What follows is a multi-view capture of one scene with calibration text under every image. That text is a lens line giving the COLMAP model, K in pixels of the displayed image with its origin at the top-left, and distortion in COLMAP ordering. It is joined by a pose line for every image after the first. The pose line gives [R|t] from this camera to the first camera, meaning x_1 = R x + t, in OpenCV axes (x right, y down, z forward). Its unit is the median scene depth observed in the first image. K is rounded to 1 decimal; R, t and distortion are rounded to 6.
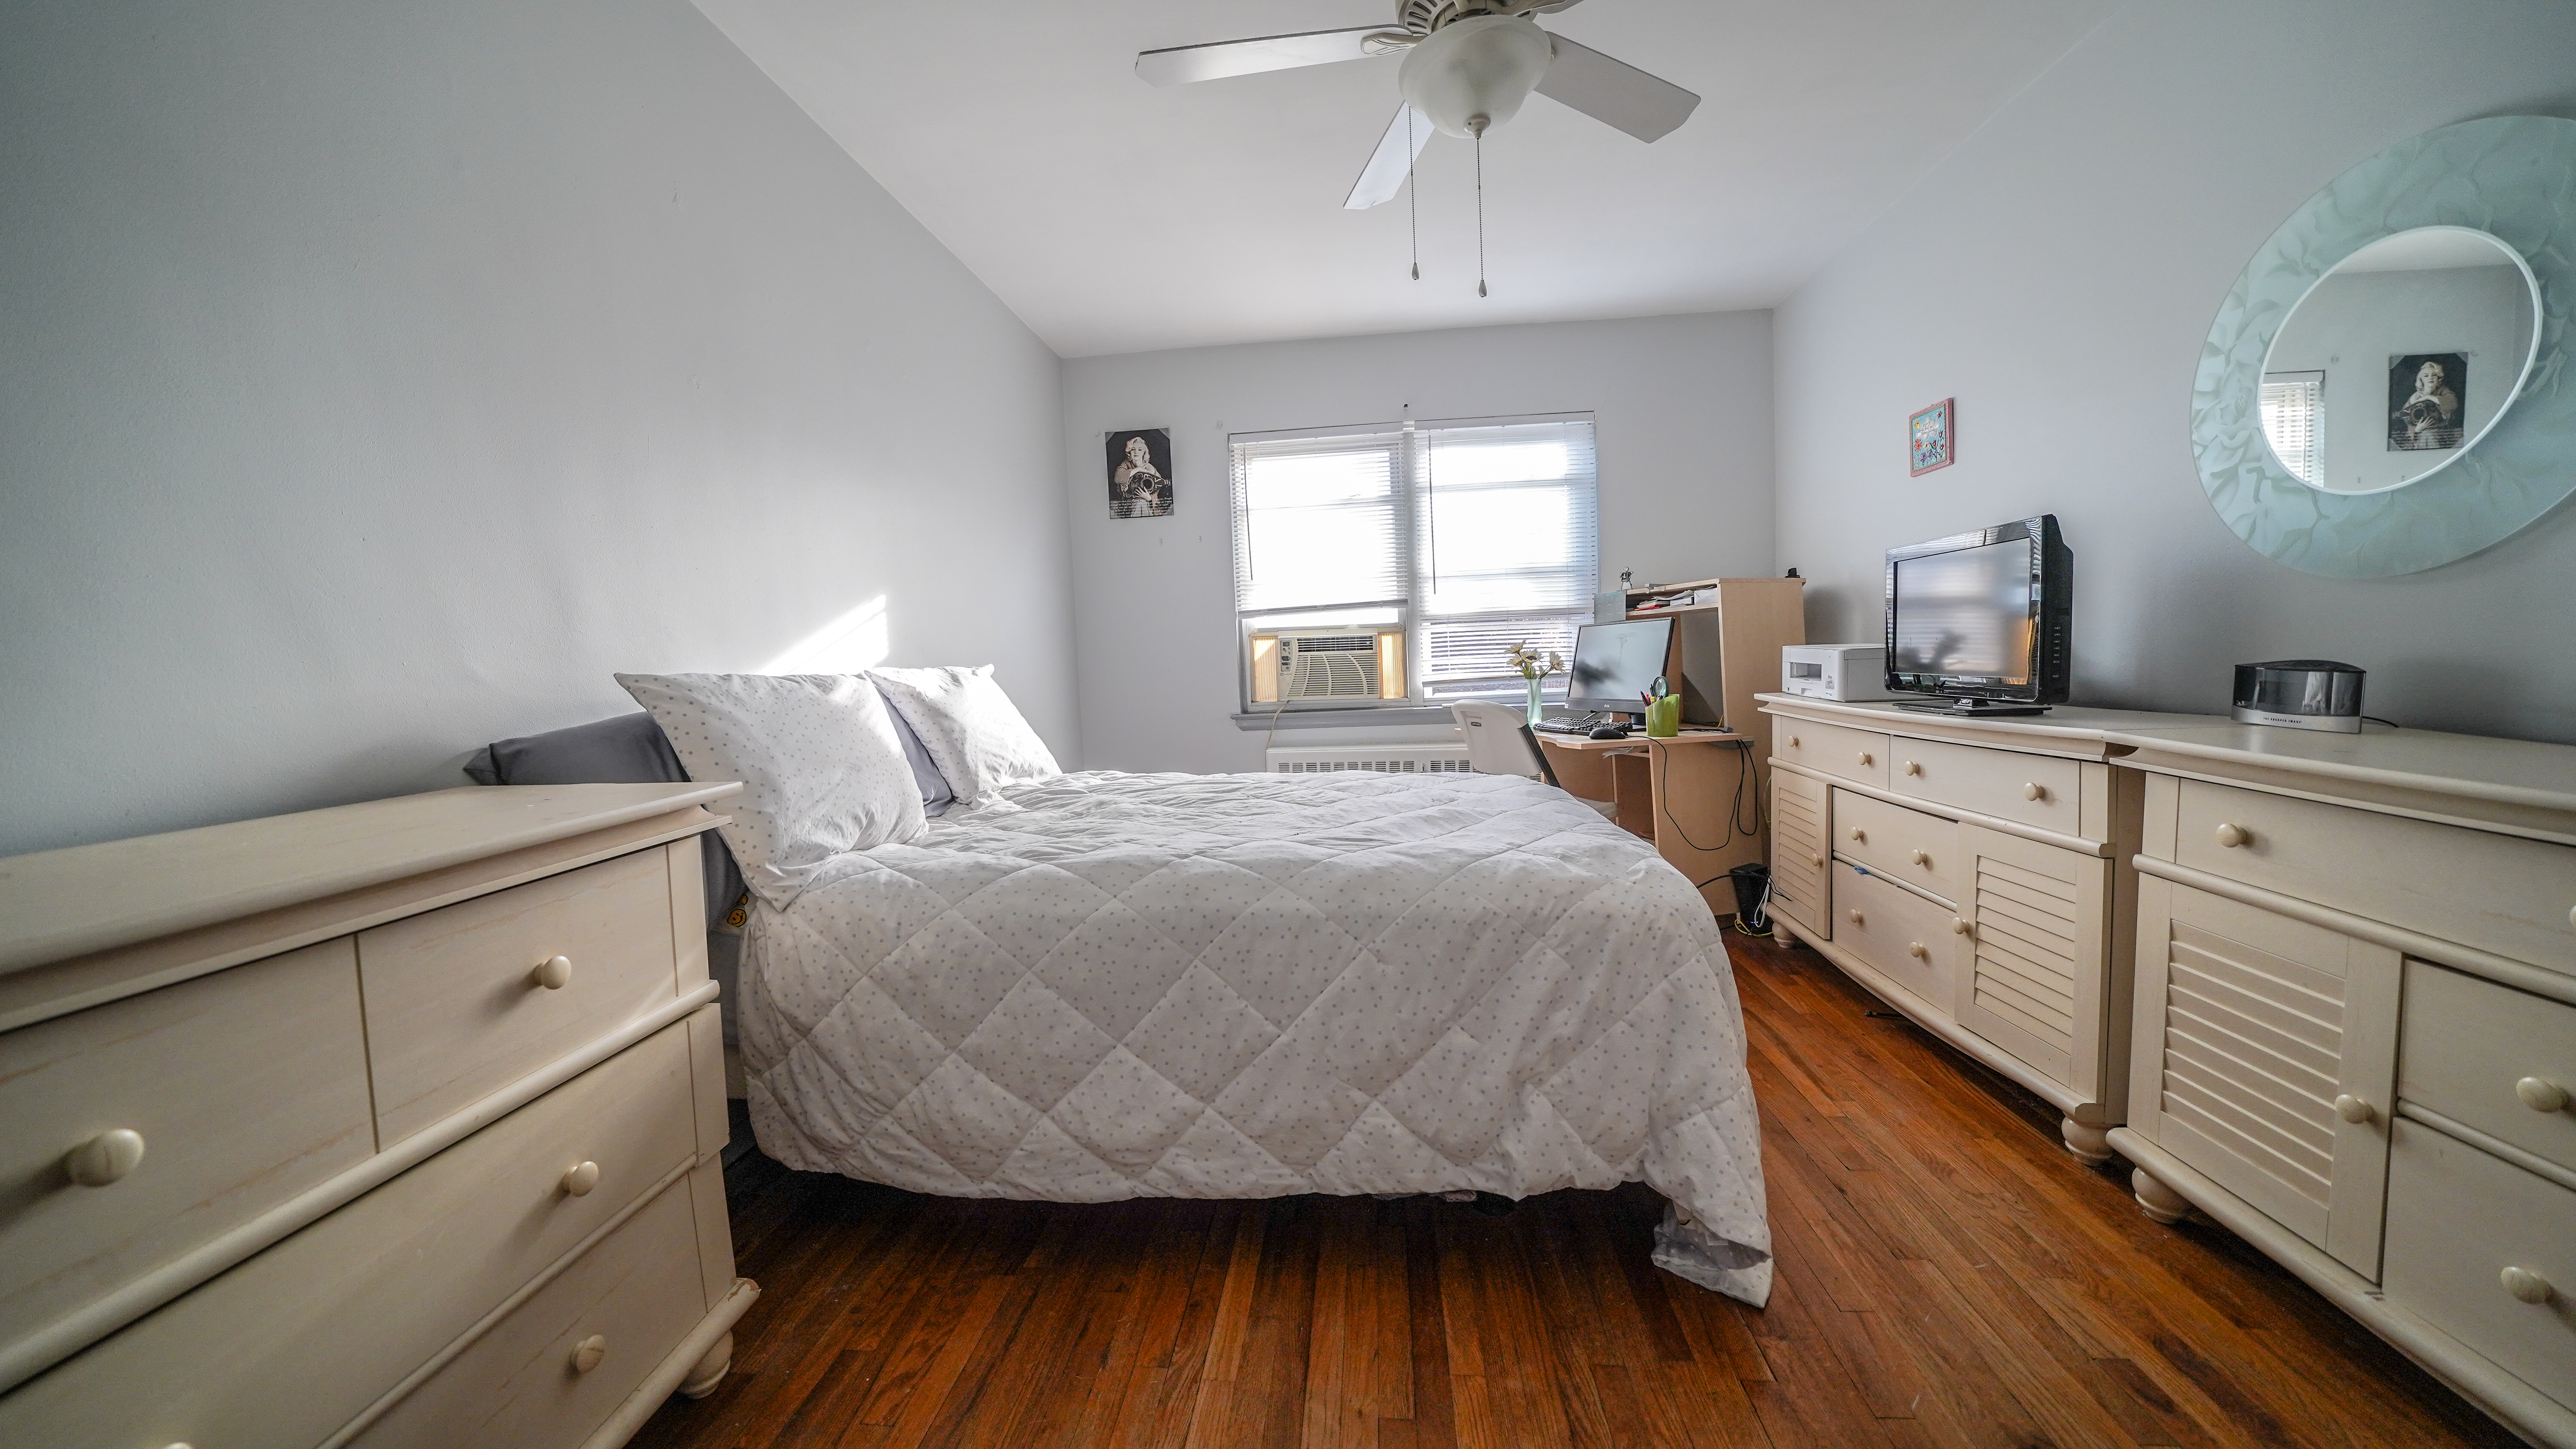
lens RADIAL K [[895.5, 0, 1281.0], [0, 895.5, 719.0], [0, 0, 1]] dist [-0.021844, -0.000102]
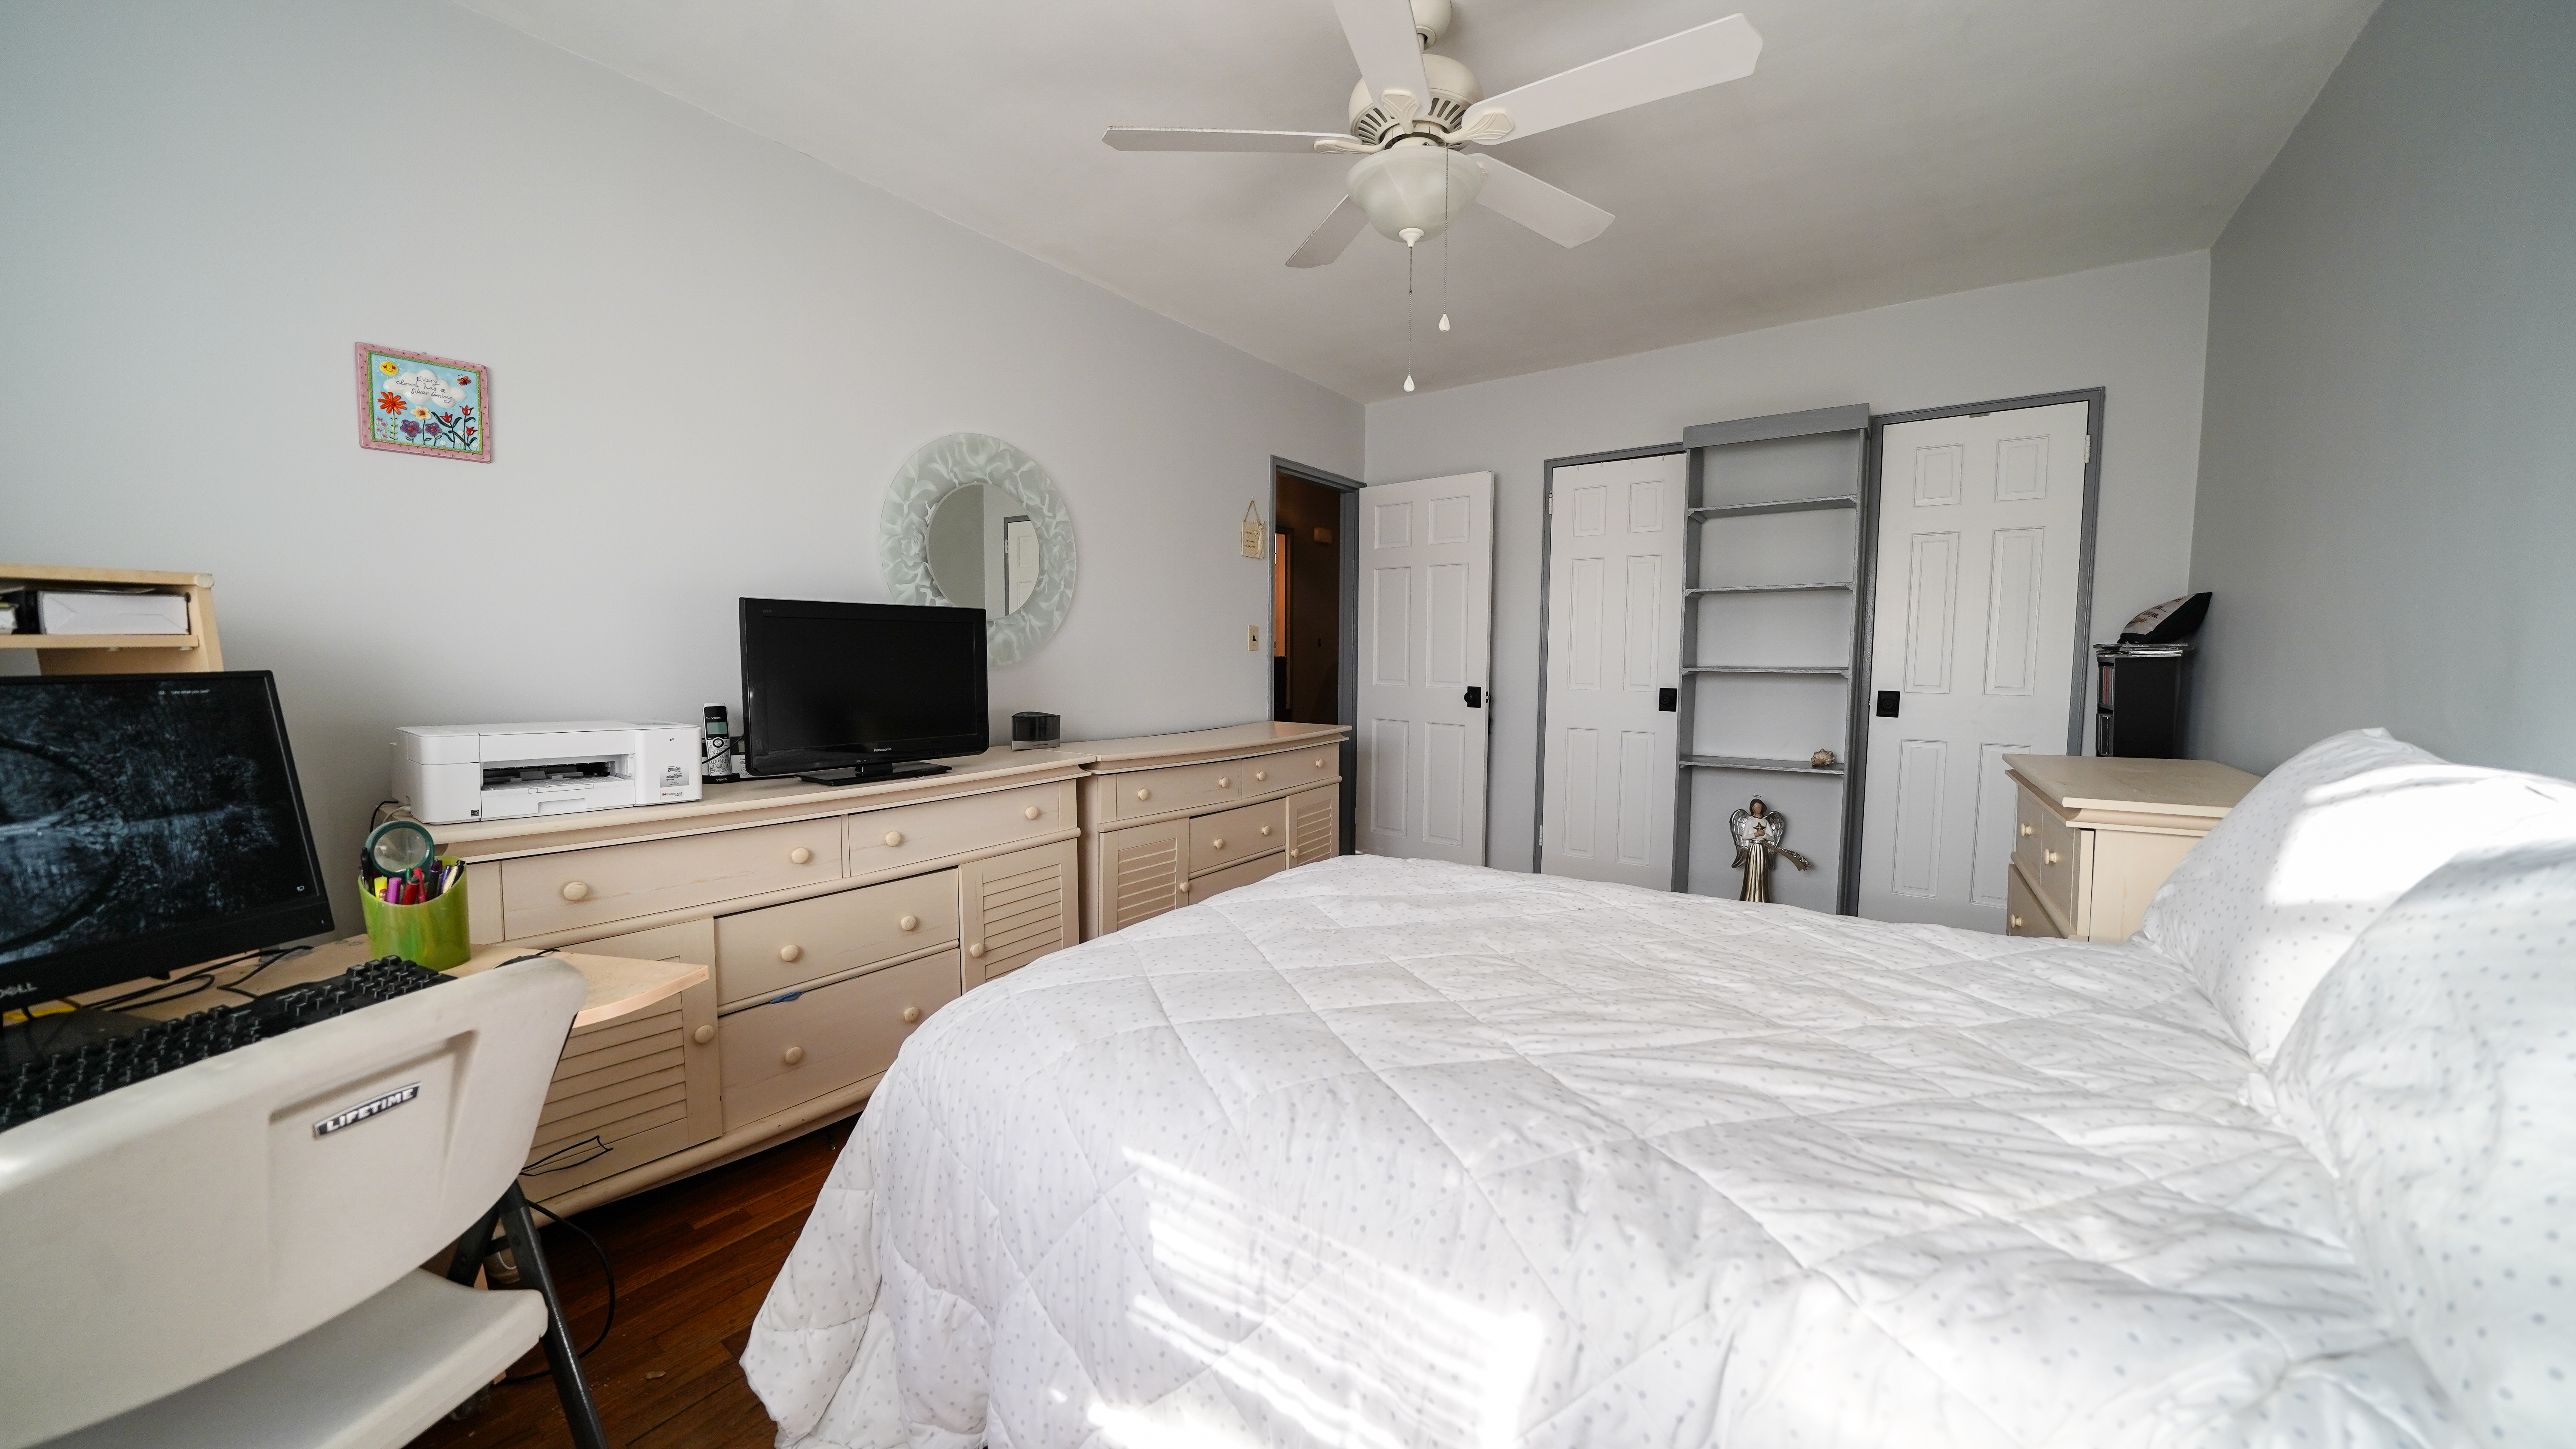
lens RADIAL K [[895.5, 0, 1281.0], [0, 895.5, 719.0], [0, 0, 1]] dist [-0.021844, -0.000102]
pose [[-0.862565, -0.007245, 0.505894, -0.117928], [0.061562, 0.990965, 0.119157, -0.131561], [-0.502186, 0.133925, -0.854326, 1.272361]]
